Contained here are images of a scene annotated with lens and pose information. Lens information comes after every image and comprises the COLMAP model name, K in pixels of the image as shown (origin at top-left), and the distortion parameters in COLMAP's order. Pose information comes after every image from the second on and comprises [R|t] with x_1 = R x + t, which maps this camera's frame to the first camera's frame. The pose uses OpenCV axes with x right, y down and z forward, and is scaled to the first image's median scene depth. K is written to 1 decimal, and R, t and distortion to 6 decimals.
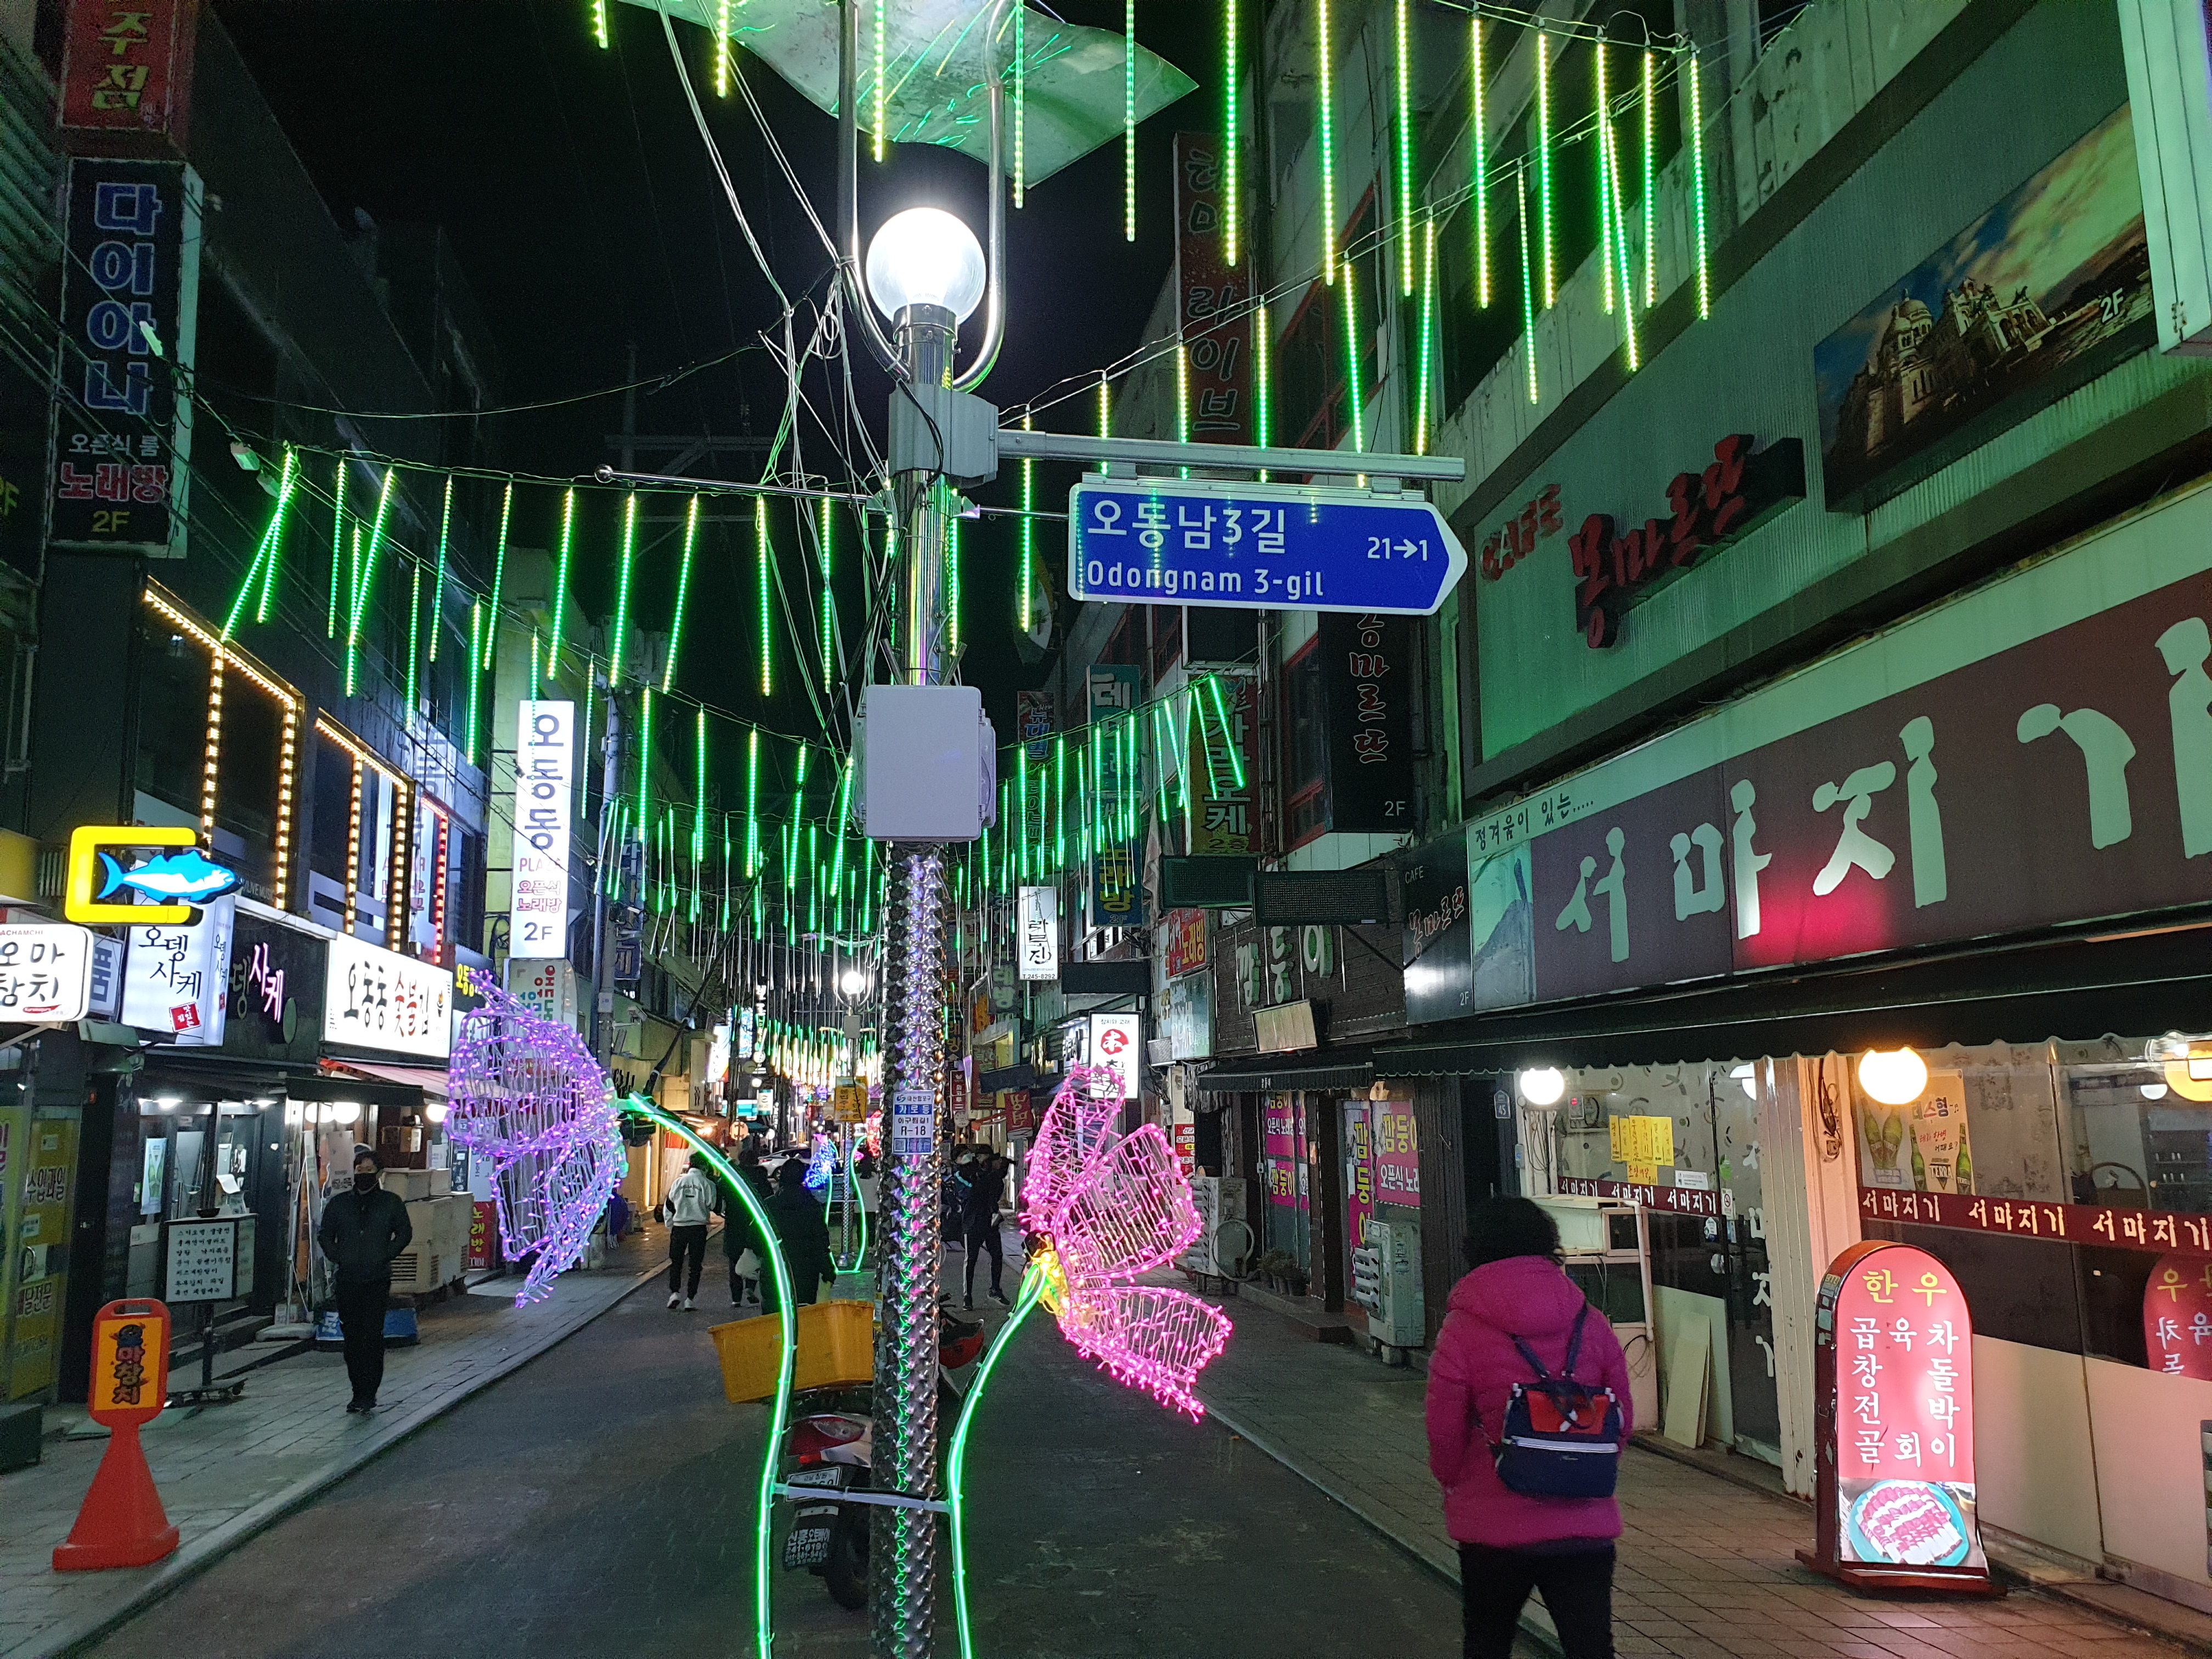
lens RADIAL K [[1737.8, 0, 1093.1], [0, 1737.8, 830.1], [0, 0, 1]] dist [0.007709, 0.002289]
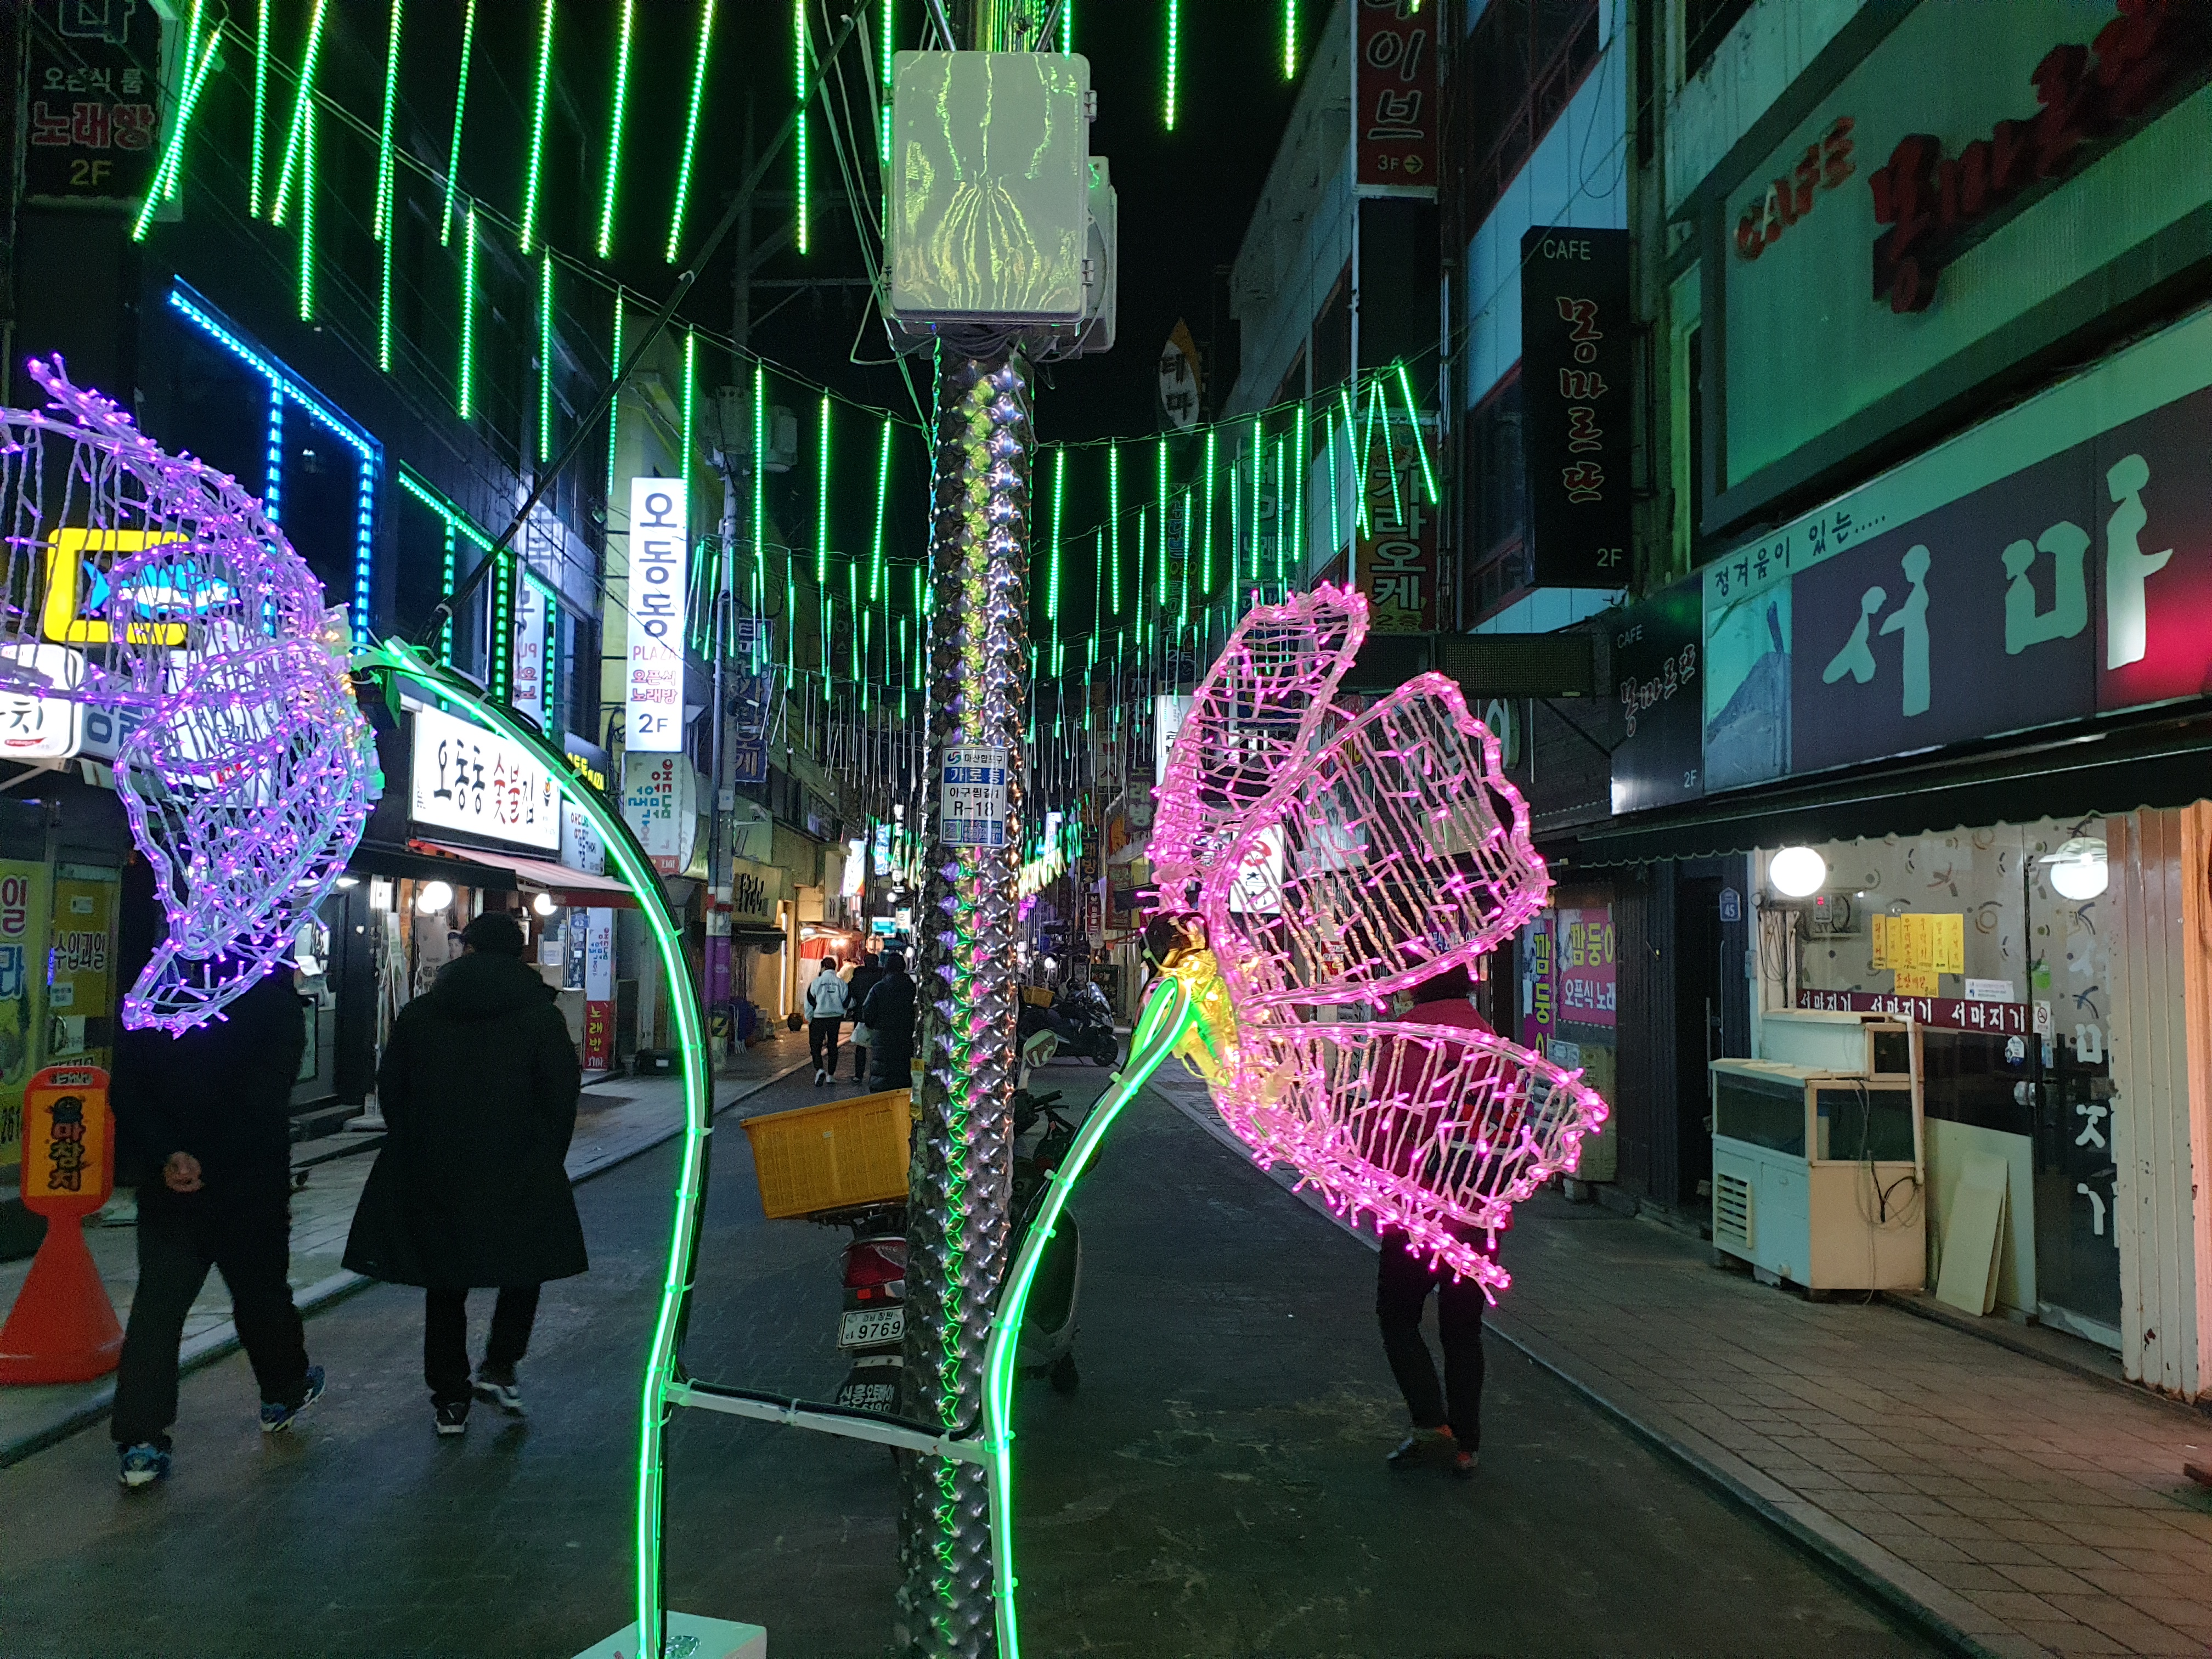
lens RADIAL K [[1737.8, 0, 1093.1], [0, 1737.8, 830.1], [0, 0, 1]] dist [0.007709, 0.002289]
pose [[0.996635, 0.019948, -0.079503, -0.005308], [-0.012221, 0.995255, 0.096526, 0.051391], [0.081051, -0.095230, 0.992150, 0.165364]]
